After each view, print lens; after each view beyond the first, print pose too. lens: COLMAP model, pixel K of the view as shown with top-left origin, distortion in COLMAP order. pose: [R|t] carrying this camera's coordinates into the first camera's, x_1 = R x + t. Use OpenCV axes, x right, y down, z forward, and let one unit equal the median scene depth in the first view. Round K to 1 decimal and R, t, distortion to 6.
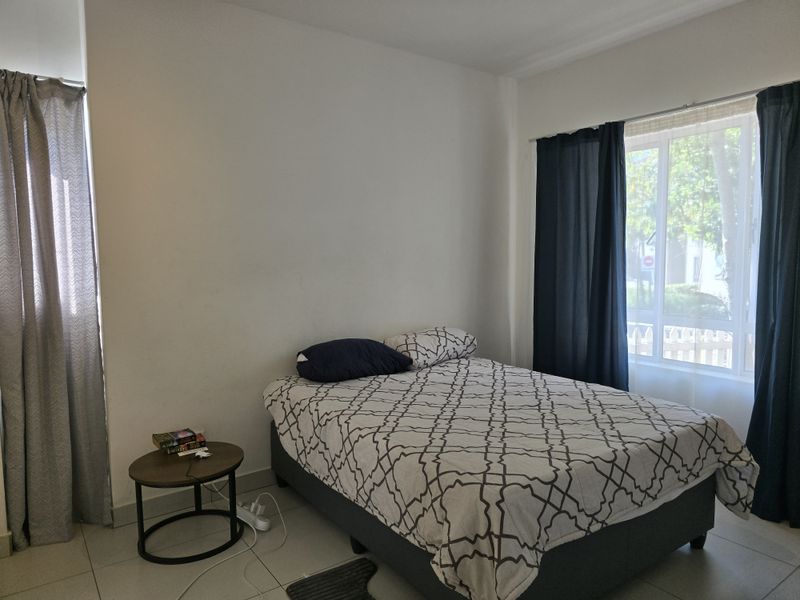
lens RADIAL K [[523.3, 0, 400.0], [0, 523.3, 300.0], [0, 0, 1]] dist [0.002721, -0.000850]
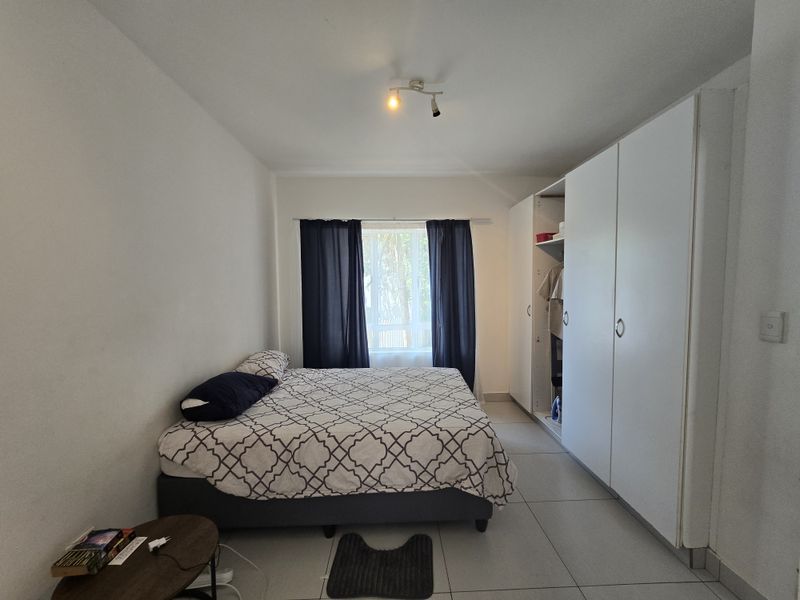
lens RADIAL K [[323.9, 0, 400.0], [0, 323.9, 300.0], [0, 0, 1]] dist [-0.014480, -0.000157]
pose [[0.570817, -0.041165, 0.820045, -0.534875], [0.076989, 0.997026, -0.003541, -0.065597], [-0.817460, 0.065155, 0.572288, 0.338430]]
